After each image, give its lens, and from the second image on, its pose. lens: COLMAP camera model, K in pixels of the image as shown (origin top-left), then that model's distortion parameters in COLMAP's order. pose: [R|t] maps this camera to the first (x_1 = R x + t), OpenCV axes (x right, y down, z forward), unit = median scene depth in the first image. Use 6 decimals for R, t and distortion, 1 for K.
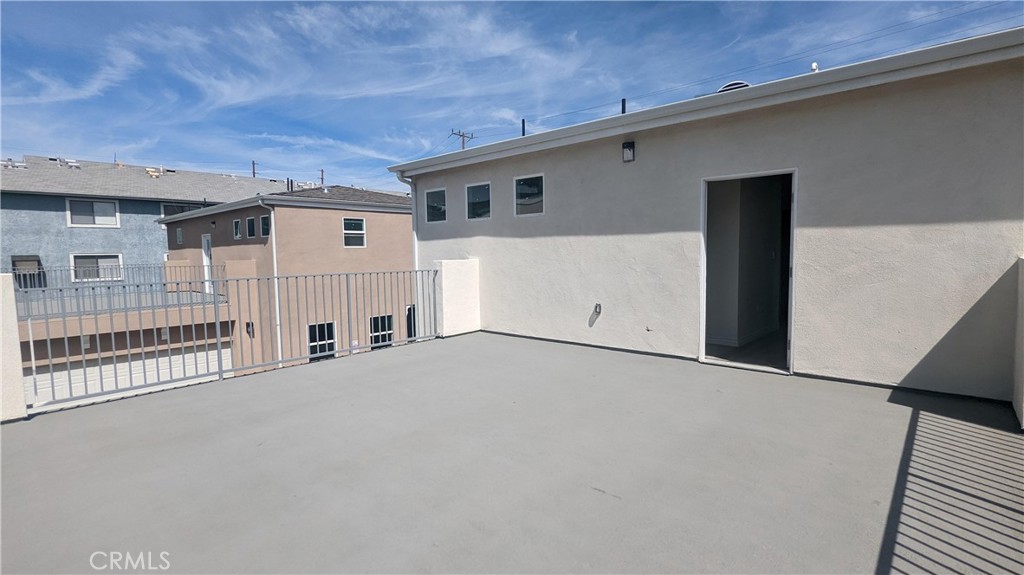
lens RADIAL K [[483.4, 0, 519.2], [0, 483.4, 284.7], [0, 0, 1]] dist [0.000632, 0.000355]
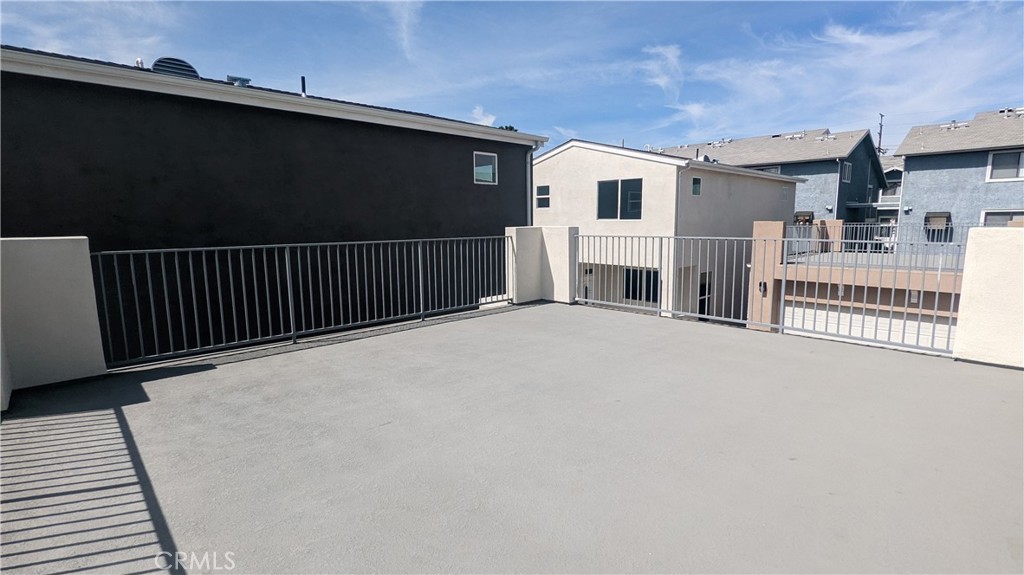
lens RADIAL K [[483.4, 0, 519.2], [0, 483.4, 284.7], [0, 0, 1]] dist [0.000632, 0.000355]
pose [[-0.085202, 0.148313, -0.985263, 0.162323], [-0.056557, 0.986545, 0.153397, -0.014606], [0.994757, 0.068794, -0.075667, 0.180146]]
